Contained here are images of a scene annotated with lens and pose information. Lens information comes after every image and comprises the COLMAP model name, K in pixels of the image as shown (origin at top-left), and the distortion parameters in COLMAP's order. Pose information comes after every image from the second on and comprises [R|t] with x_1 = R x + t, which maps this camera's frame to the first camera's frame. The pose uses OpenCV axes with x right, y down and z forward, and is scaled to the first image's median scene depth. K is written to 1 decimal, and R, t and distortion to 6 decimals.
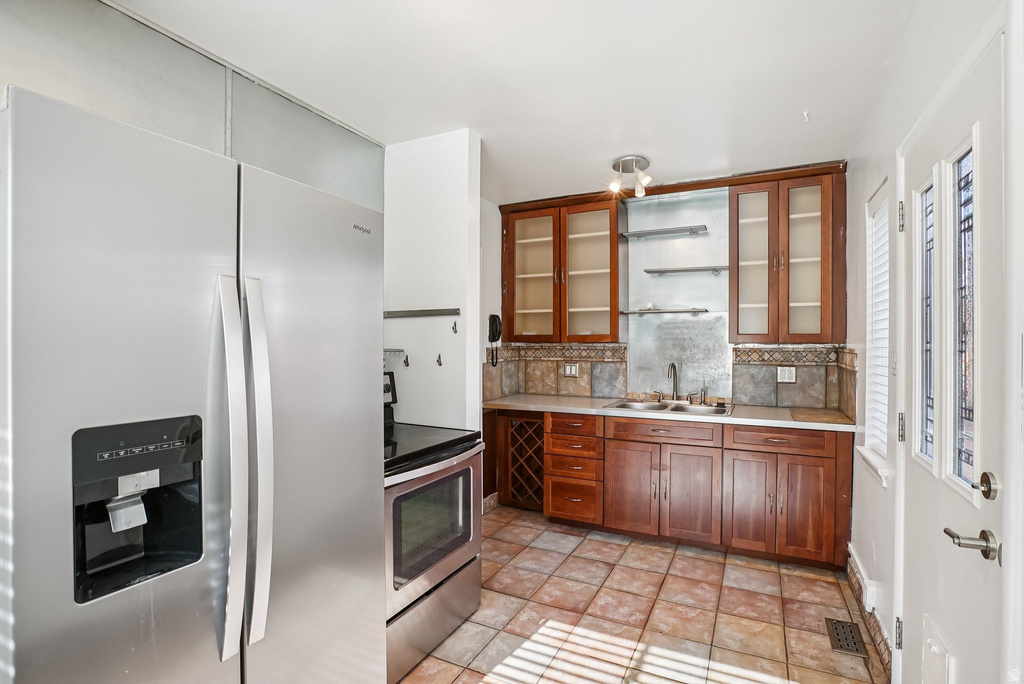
lens RADIAL K [[496.3, 0, 516.2], [0, 496.3, 347.3], [0, 0, 1]] dist [-0.018681, 0.000076]
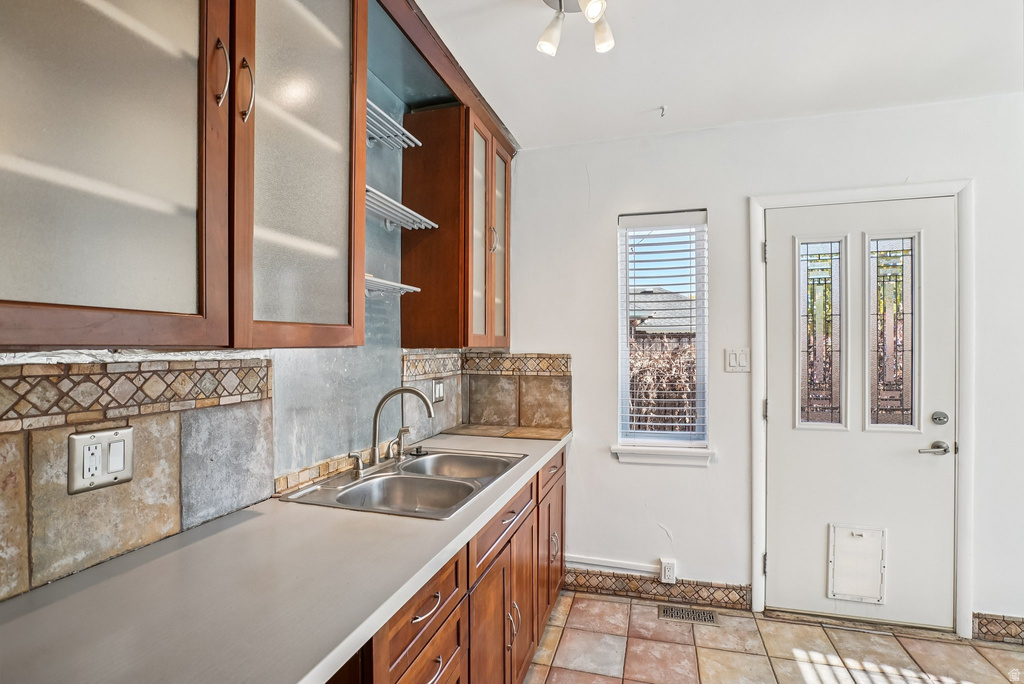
lens RADIAL K [[496.3, 0, 512.0], [0, 496.3, 343.5], [0, 0, 1]] dist [-0.018681, 0.000076]
pose [[-0.212047, 0.002103, 0.977257, -0.182180], [0.001141, 0.999998, -0.001904, -0.011736], [-0.977259, 0.000711, -0.212049, 0.893664]]
